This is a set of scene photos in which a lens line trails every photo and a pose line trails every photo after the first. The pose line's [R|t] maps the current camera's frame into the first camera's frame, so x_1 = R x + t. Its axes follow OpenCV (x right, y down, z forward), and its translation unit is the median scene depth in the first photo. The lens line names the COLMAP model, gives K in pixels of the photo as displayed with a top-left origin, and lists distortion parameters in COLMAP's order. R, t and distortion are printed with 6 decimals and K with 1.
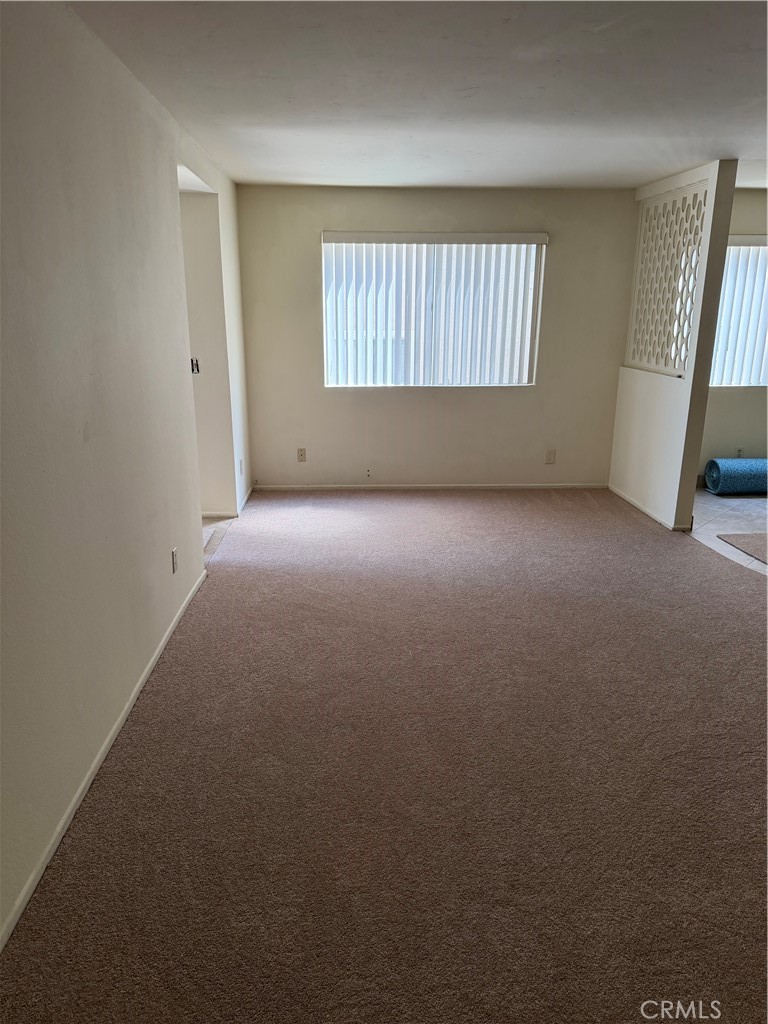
lens RADIAL K [[732.6, 0, 380.6], [0, 732.6, 514.4], [0, 0, 1]] dist [0.086898, -0.127541]
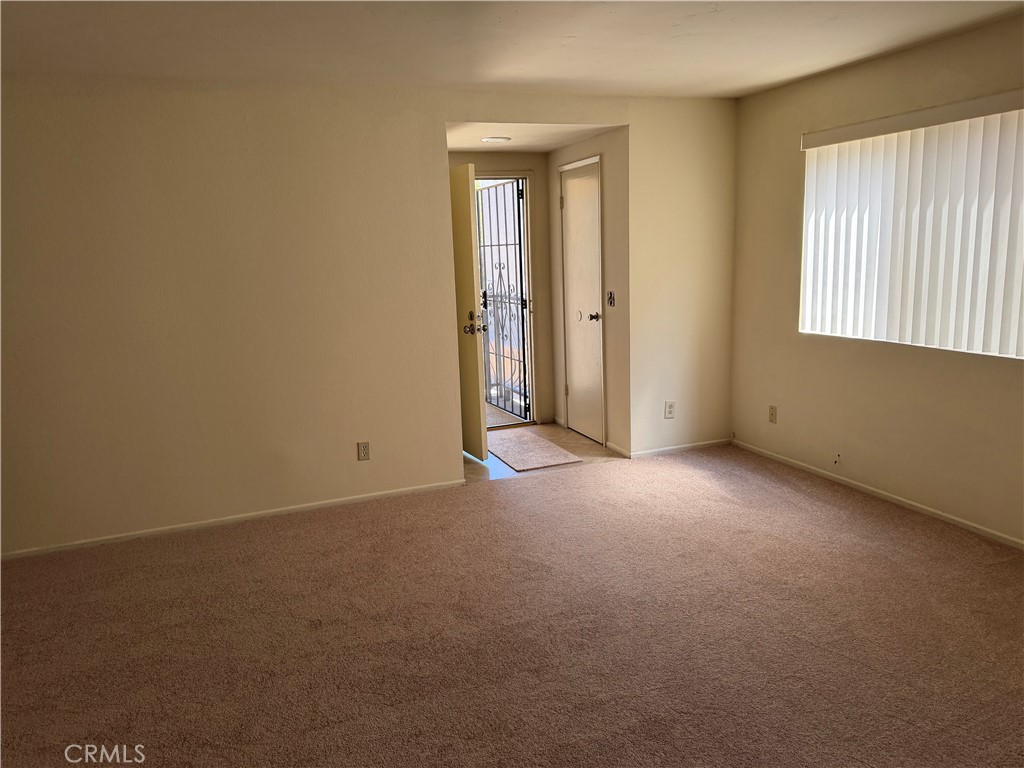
lens RADIAL K [[732.6, 0, 517.1], [0, 732.6, 383.5], [0, 0, 1]] dist [0.086898, -0.127541]
pose [[0.323908, 0.147894, -0.934458, 0.569229], [-0.220658, 0.972276, 0.077393, -0.119399], [0.919997, 0.181127, 0.347562, 0.483845]]
